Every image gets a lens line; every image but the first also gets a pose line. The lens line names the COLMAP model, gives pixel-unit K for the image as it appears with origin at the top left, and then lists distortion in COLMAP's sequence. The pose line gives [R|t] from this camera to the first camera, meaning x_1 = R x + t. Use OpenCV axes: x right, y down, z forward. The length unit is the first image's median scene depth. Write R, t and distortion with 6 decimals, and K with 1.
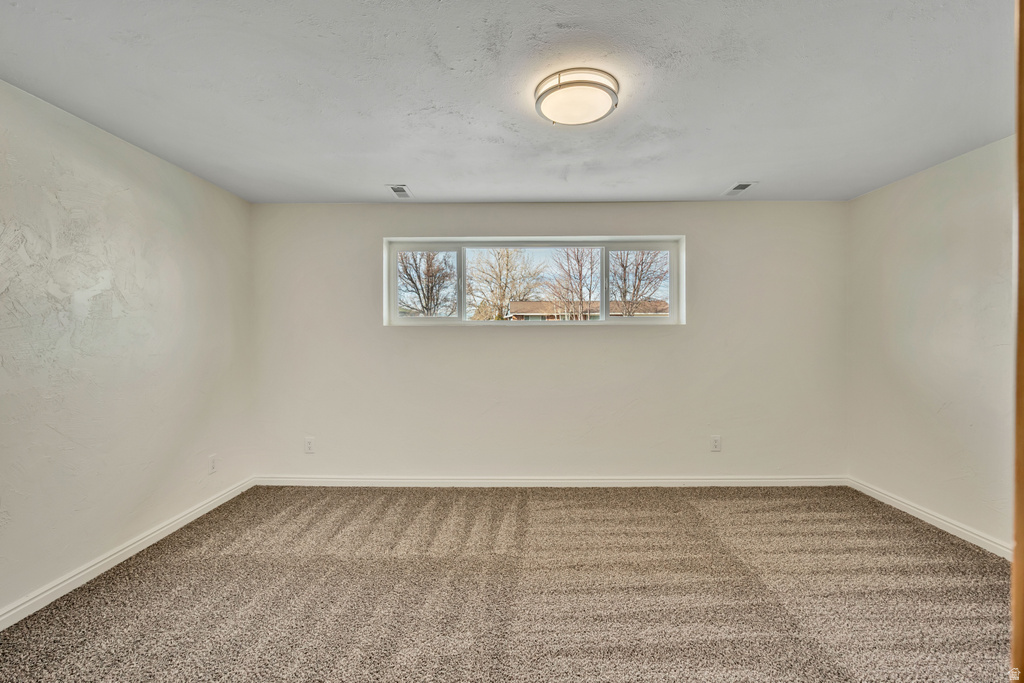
lens RADIAL K [[440.8, 0, 512.3], [0, 440.8, 336.7], [0, 0, 1]] dist [-0.000679, 0.000222]
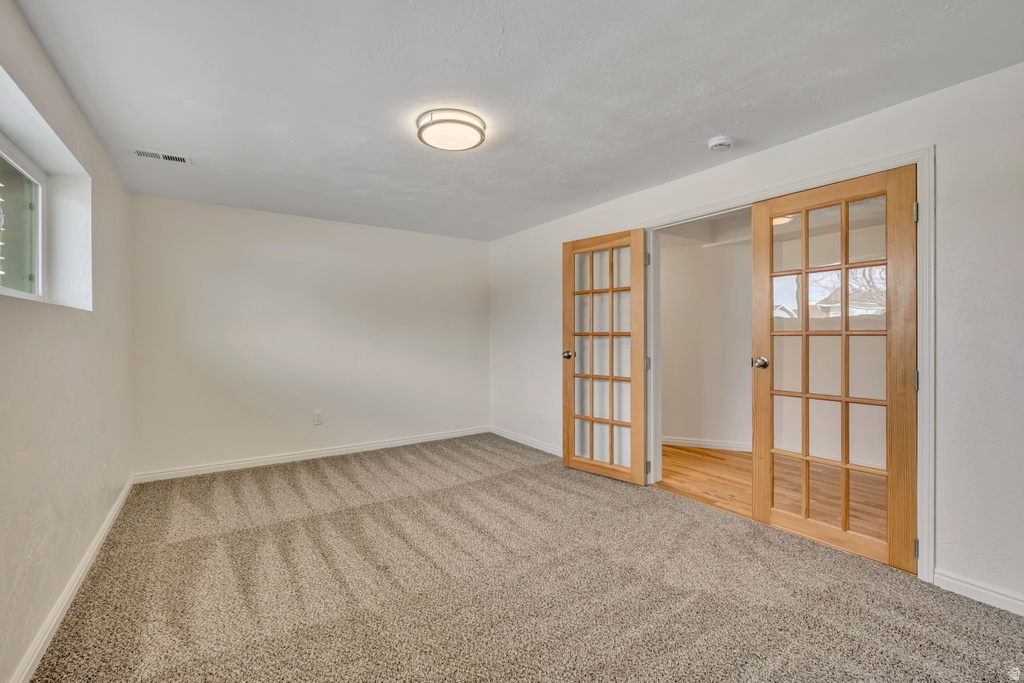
lens RADIAL K [[440.8, 0, 512.3], [0, 440.8, 336.7], [0, 0, 1]] dist [-0.000679, 0.000222]
pose [[-0.571938, -0.003830, 0.820288, -0.763327], [-0.000966, 0.999992, 0.003996, 0.011076], [-0.820297, 0.001493, -0.571936, 1.251114]]
